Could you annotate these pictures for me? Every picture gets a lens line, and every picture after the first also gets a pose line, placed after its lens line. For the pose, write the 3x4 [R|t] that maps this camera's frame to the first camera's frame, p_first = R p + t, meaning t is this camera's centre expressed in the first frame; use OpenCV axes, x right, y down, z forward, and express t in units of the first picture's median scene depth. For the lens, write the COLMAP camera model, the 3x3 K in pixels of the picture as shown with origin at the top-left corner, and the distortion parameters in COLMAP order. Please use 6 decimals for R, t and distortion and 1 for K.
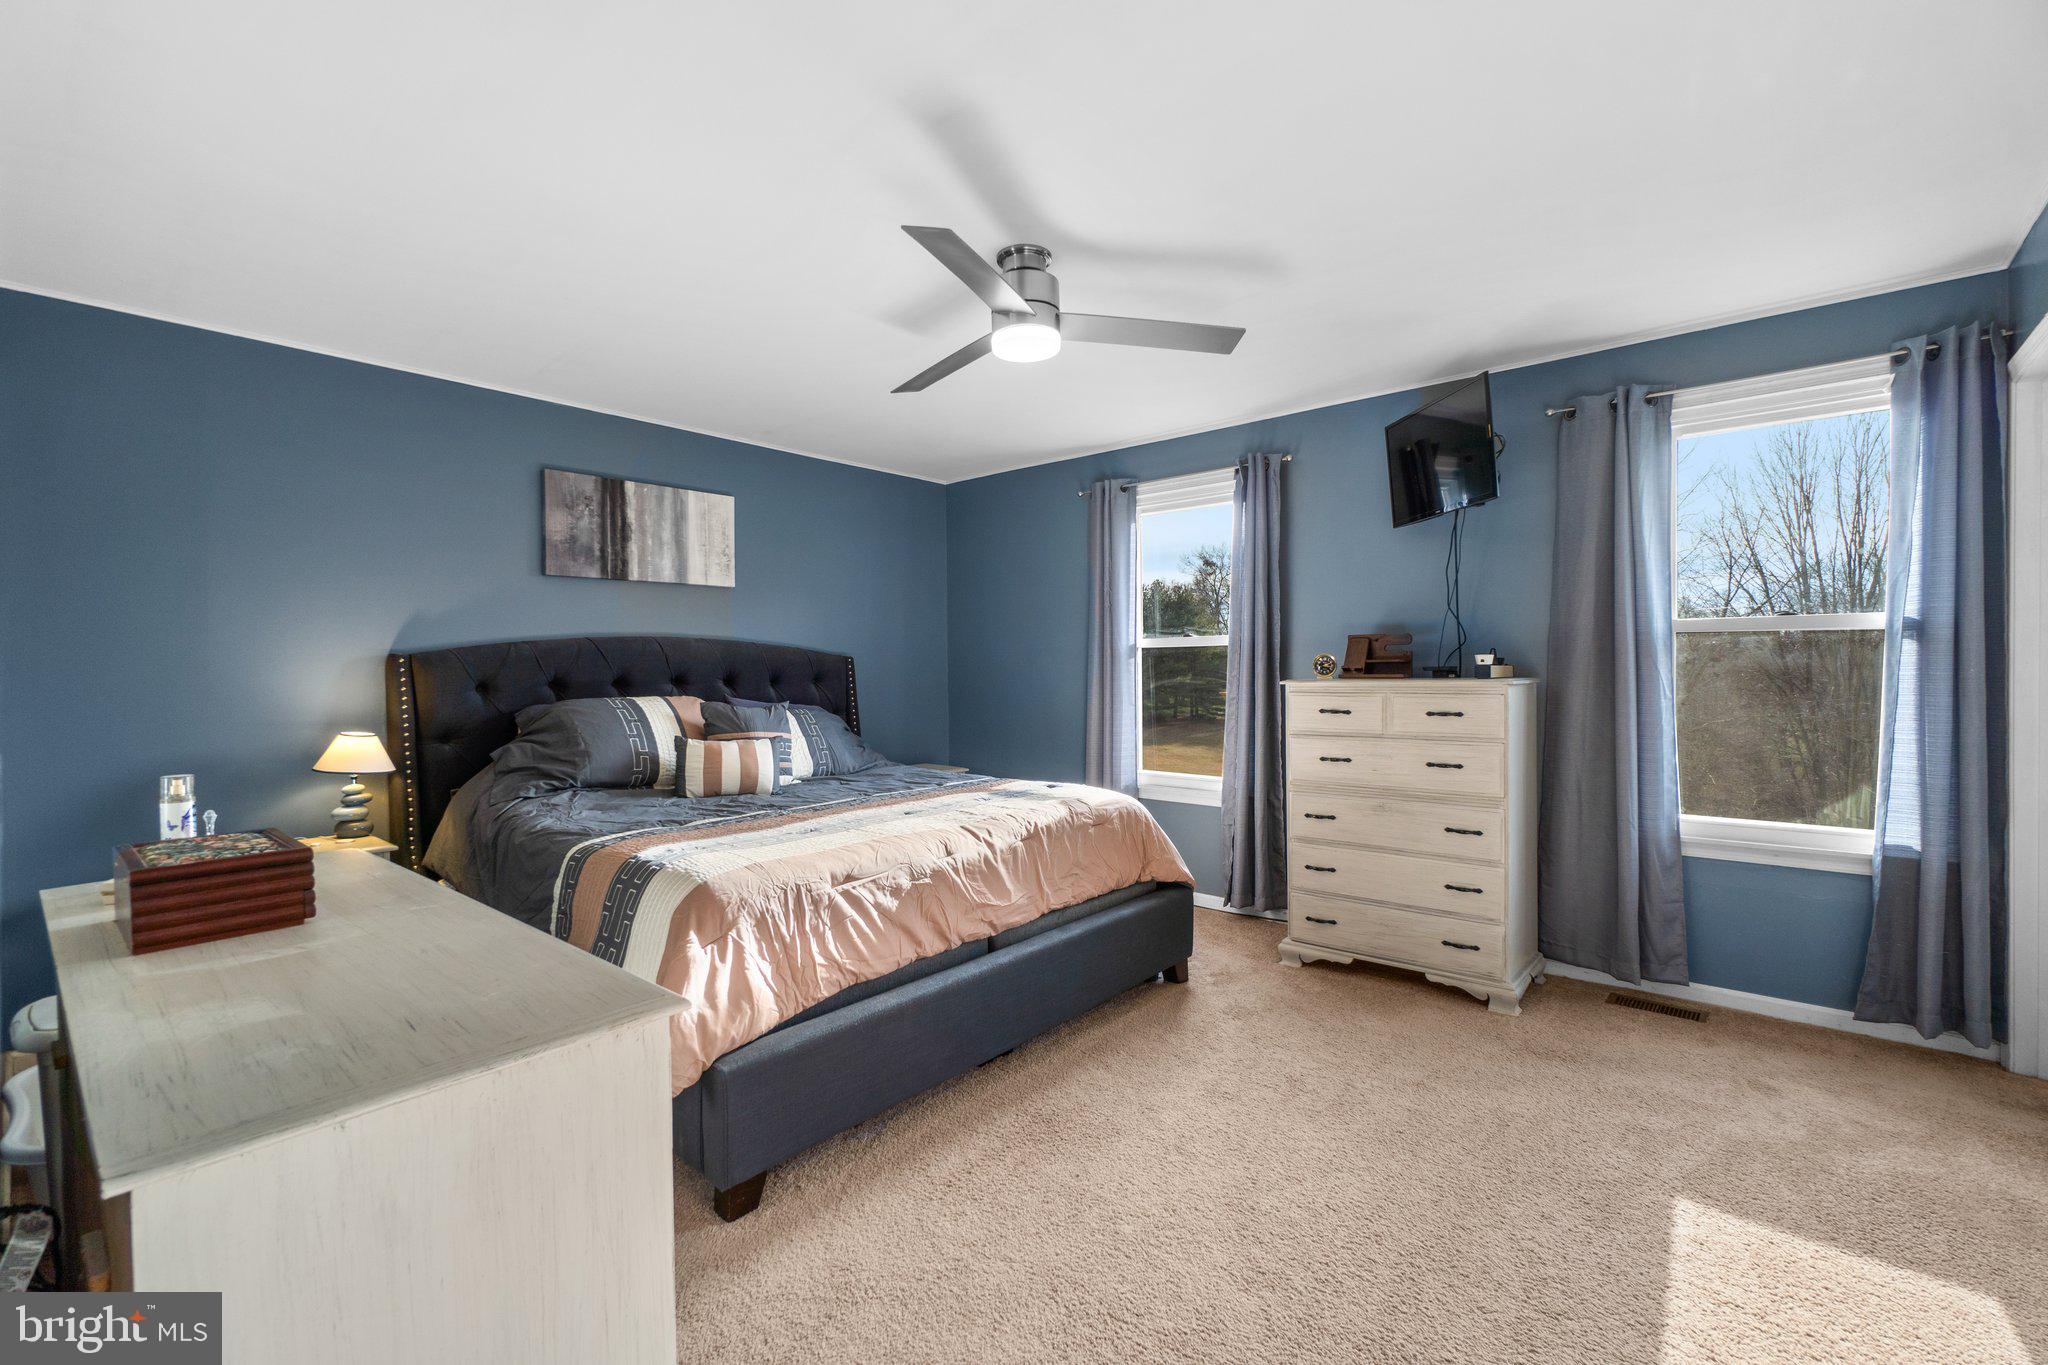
lens RADIAL K [[882.3, 0, 1019.9], [0, 882.3, 682.5], [0, 0, 1]] dist [-0.007330, 0.001781]
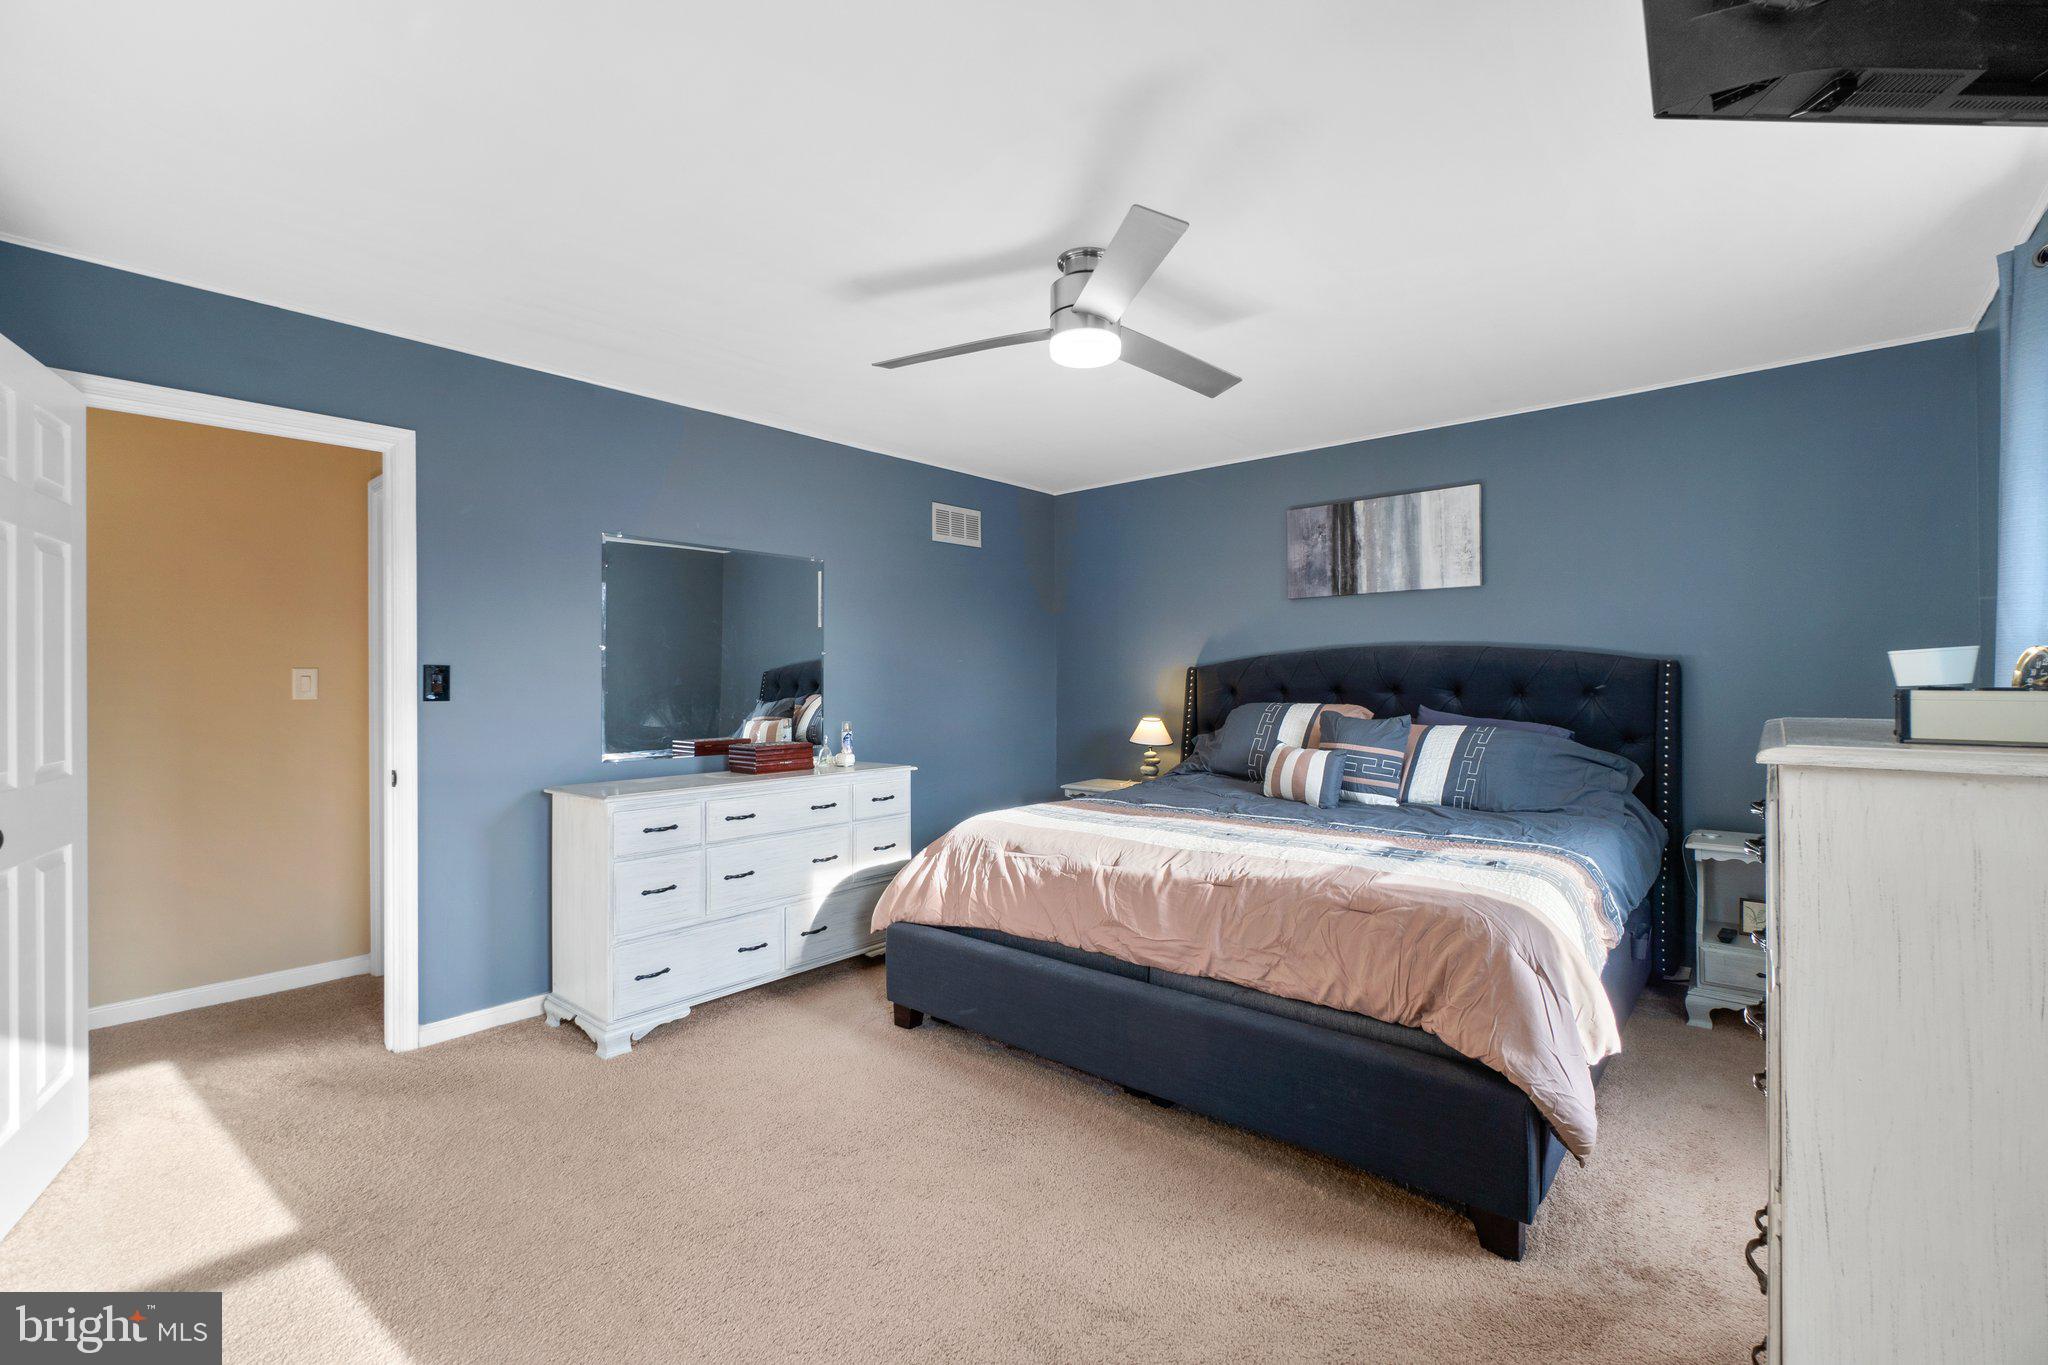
lens RADIAL K [[882.3, 0, 1021.9], [0, 882.3, 679.2], [0, 0, 1]] dist [-0.007330, 0.001781]
pose [[0.002165, 0.006598, -0.999976, 0.638423], [-0.012419, 0.999901, 0.006571, -0.015652], [0.999921, 0.012404, 0.002247, 0.609783]]
